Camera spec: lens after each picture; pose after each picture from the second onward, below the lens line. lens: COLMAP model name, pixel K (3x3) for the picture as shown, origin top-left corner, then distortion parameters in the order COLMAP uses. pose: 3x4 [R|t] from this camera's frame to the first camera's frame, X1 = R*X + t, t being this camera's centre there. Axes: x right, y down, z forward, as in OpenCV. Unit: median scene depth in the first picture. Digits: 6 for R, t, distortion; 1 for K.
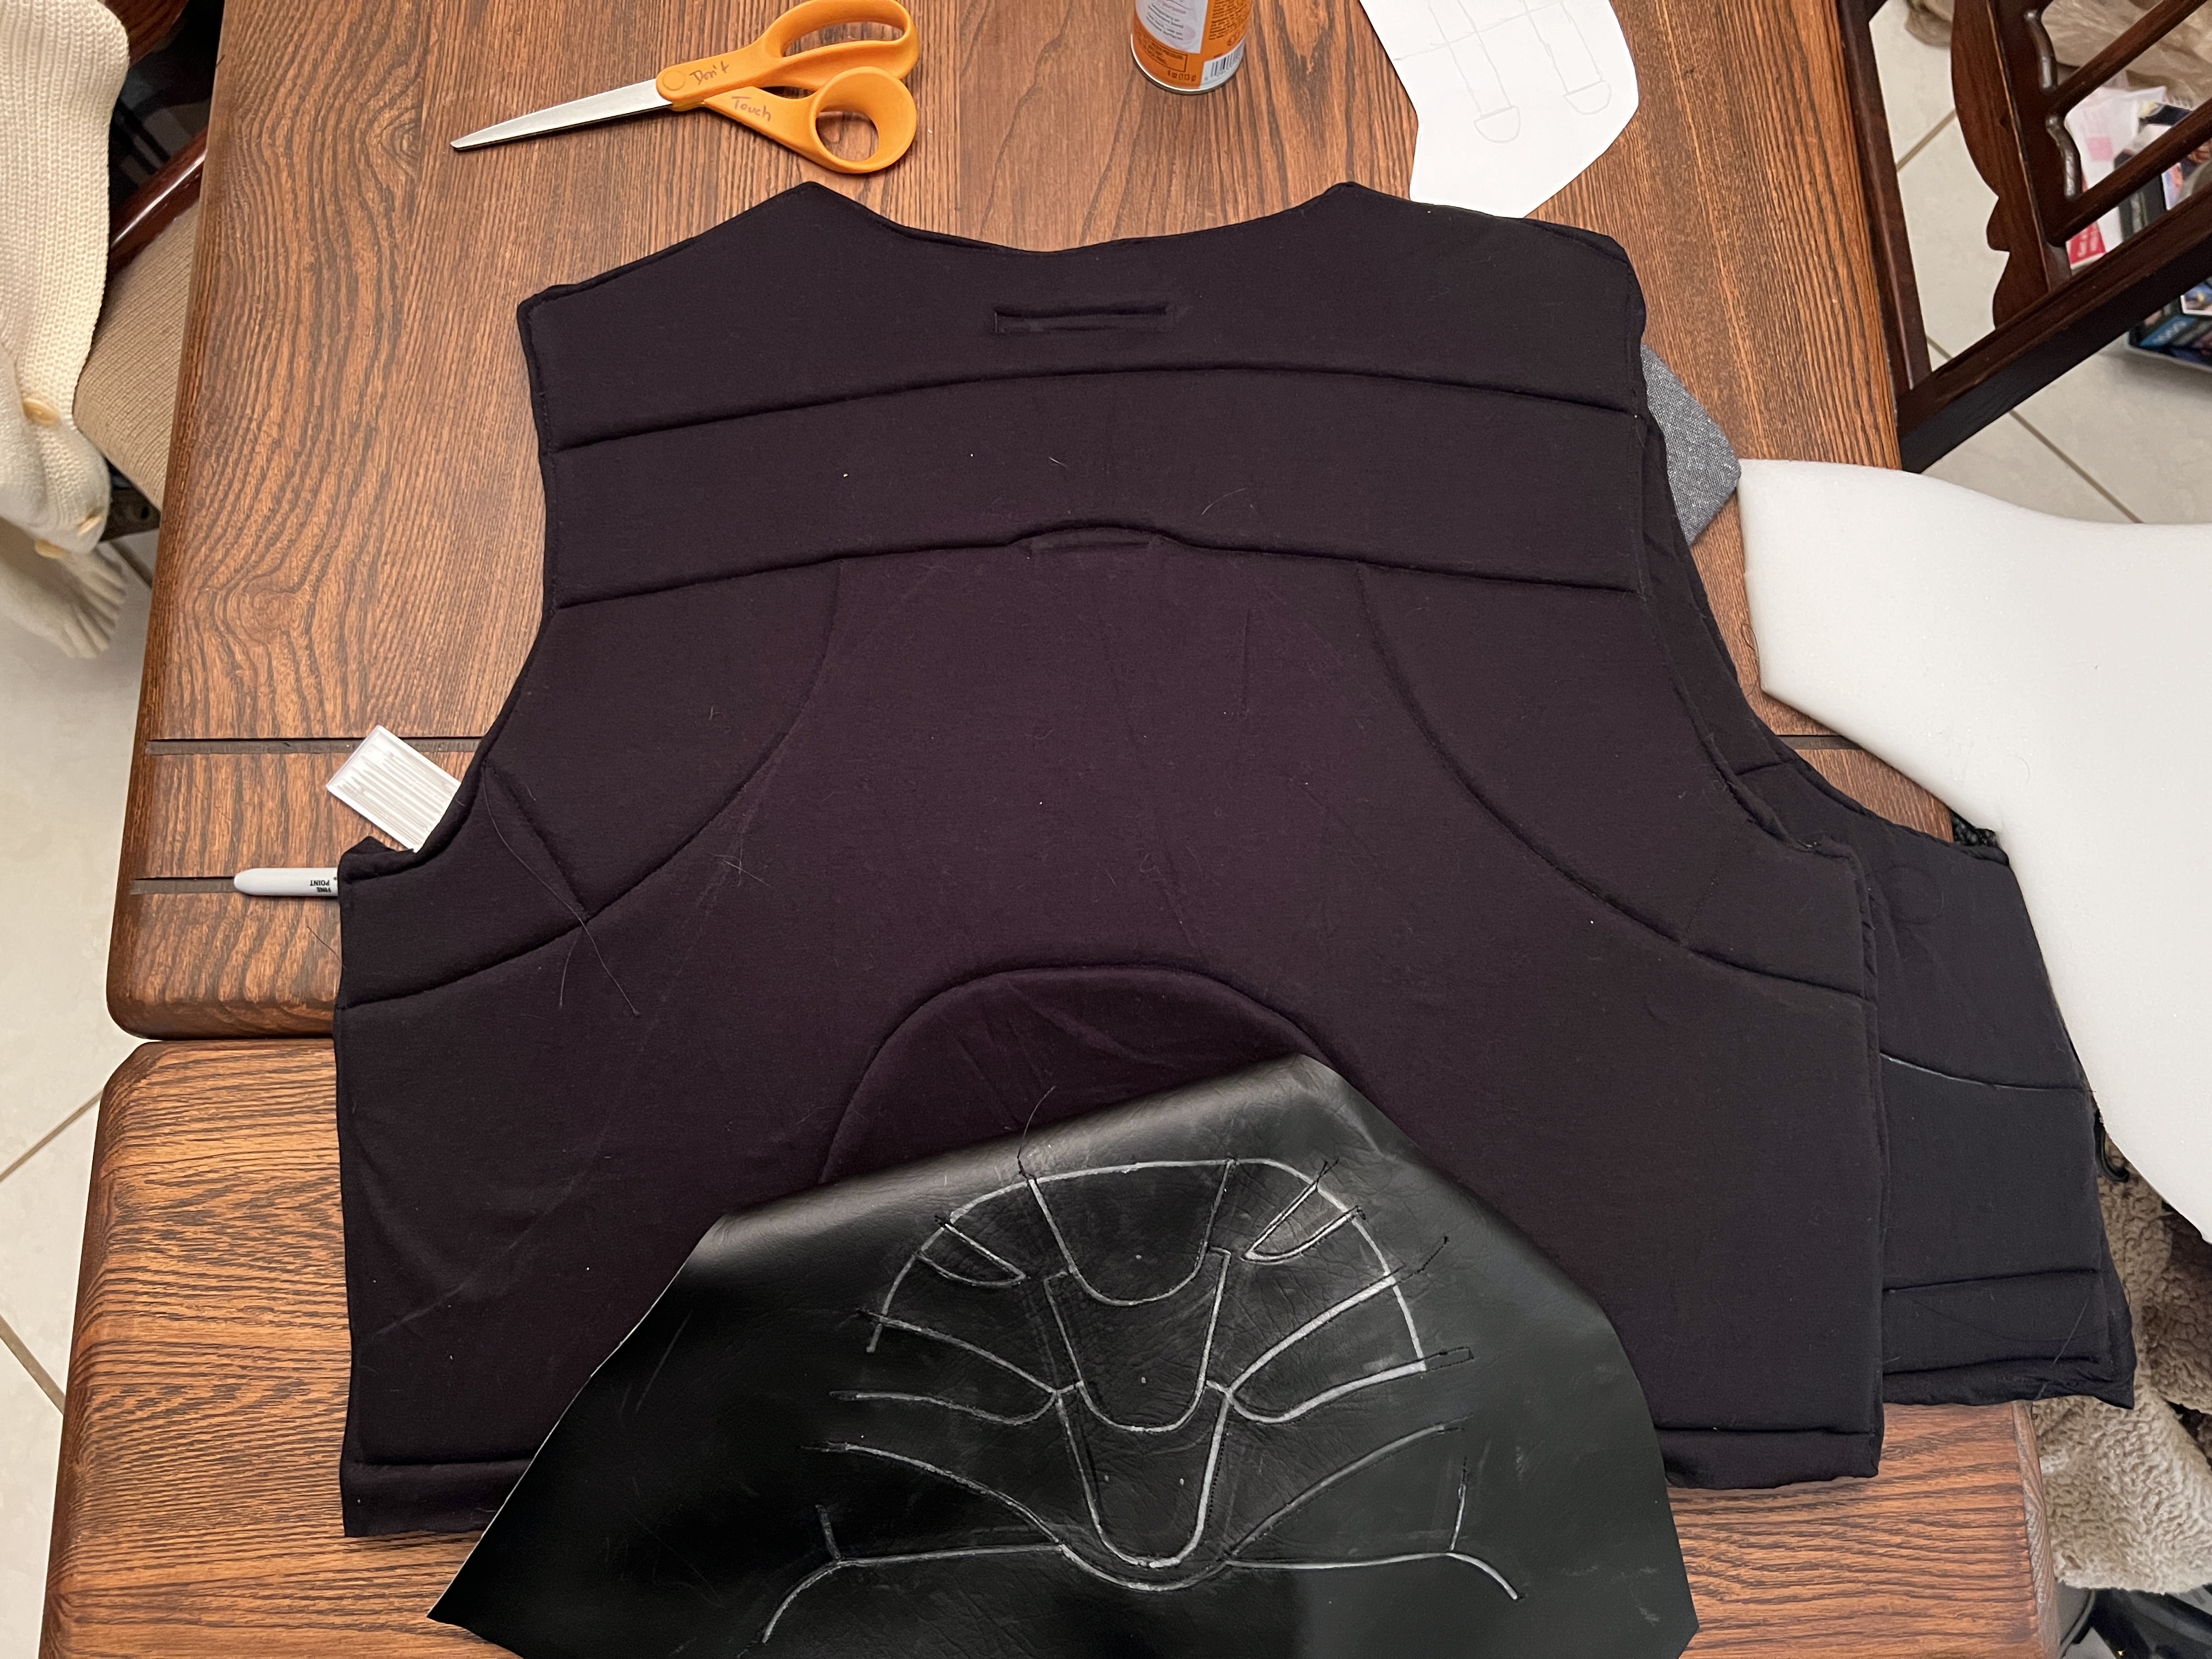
lens RADIAL K [[1671.5, 0, 1103.5], [0, 1671.5, 817.8], [0, 0, 1]] dist [0.032411, -0.050990]
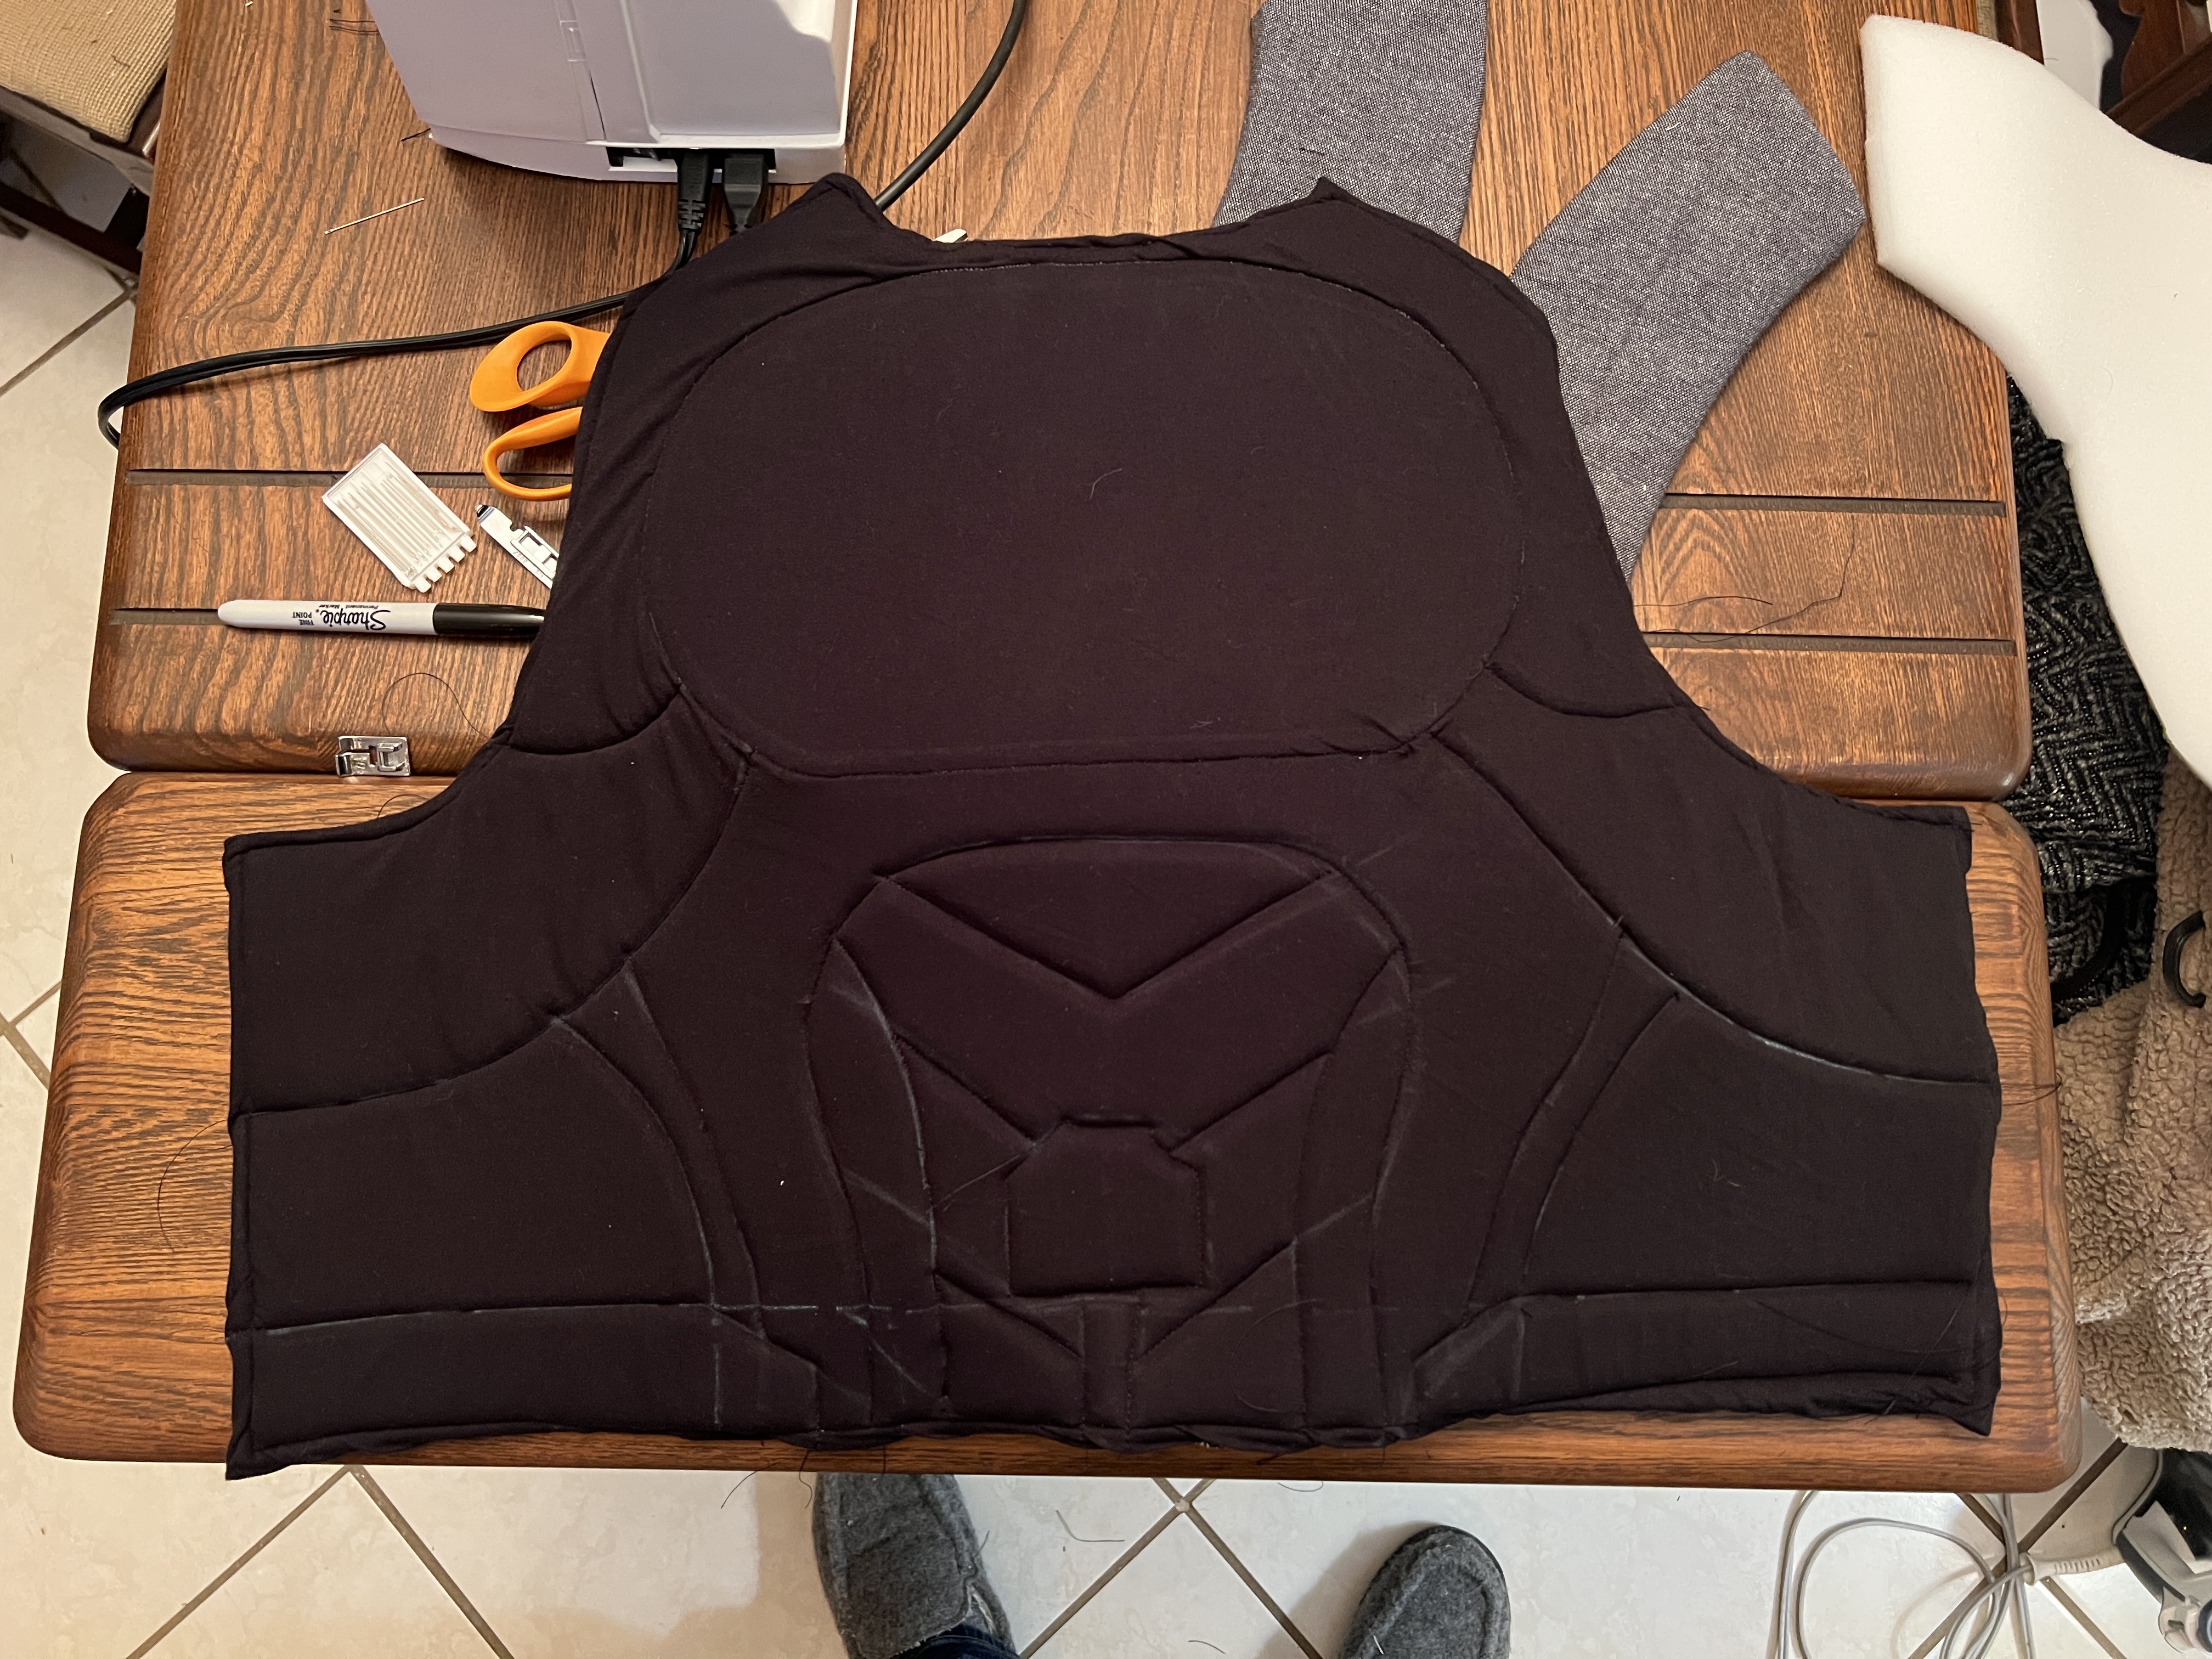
lens RADIAL K [[1671.5, 0, 1106.0], [0, 1671.5, 820.2], [0, 0, 1]] dist [0.032411, -0.050990]
pose [[0.997835, 0.026242, -0.060305, 0.066819], [-0.022021, 0.997330, 0.069630, 0.078191], [0.061971, -0.068151, 0.995748, 0.045703]]
